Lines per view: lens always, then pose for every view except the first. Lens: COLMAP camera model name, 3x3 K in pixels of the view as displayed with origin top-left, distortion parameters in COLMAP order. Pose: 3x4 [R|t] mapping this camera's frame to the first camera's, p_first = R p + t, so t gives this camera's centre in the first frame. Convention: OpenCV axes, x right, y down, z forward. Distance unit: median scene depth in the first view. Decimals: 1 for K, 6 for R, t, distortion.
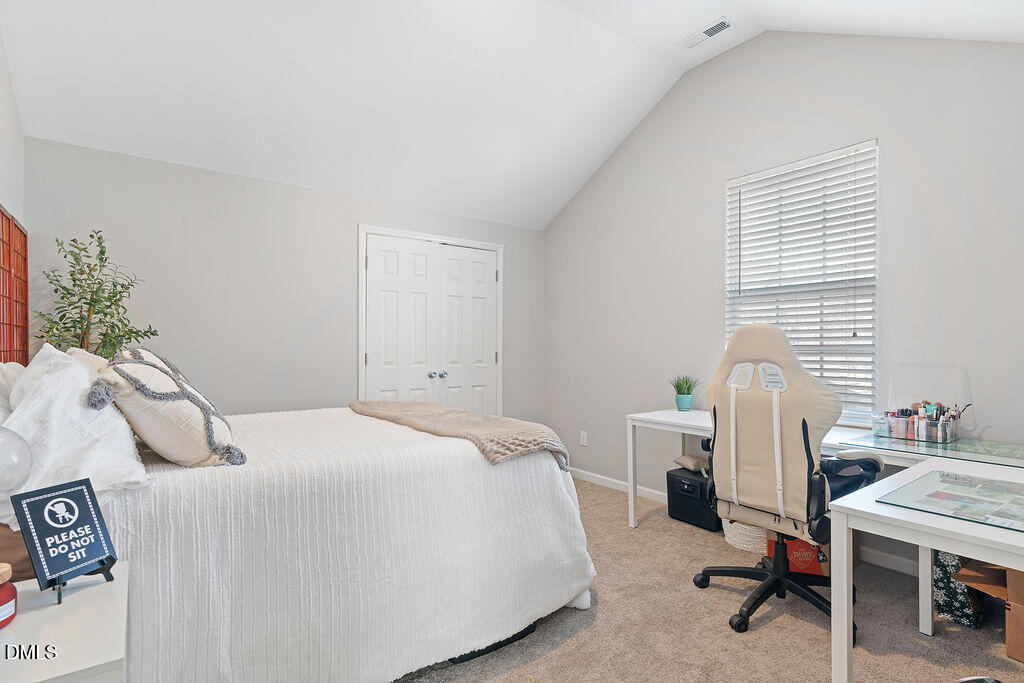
lens RADIAL K [[513.1, 0, 511.7], [0, 513.1, 345.6], [0, 0, 1]] dist [-0.003007, 0.000198]
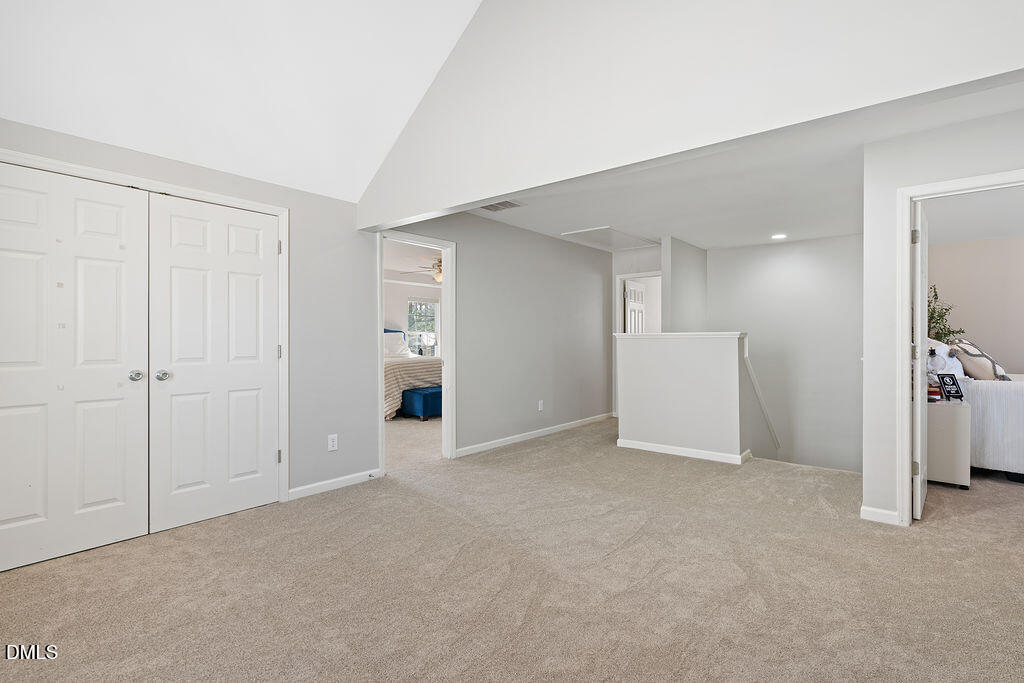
lens RADIAL K [[492.2, 0, 511.7], [0, 492.2, 342.3], [0, 0, 1]] dist [-0.009224, 0.002428]
pose [[0.253162, 0.005406, -0.967409, 1.308514], [0.001837, 0.999980, 0.006069, 0.004813], [0.967422, -0.003314, 0.253147, -2.197969]]
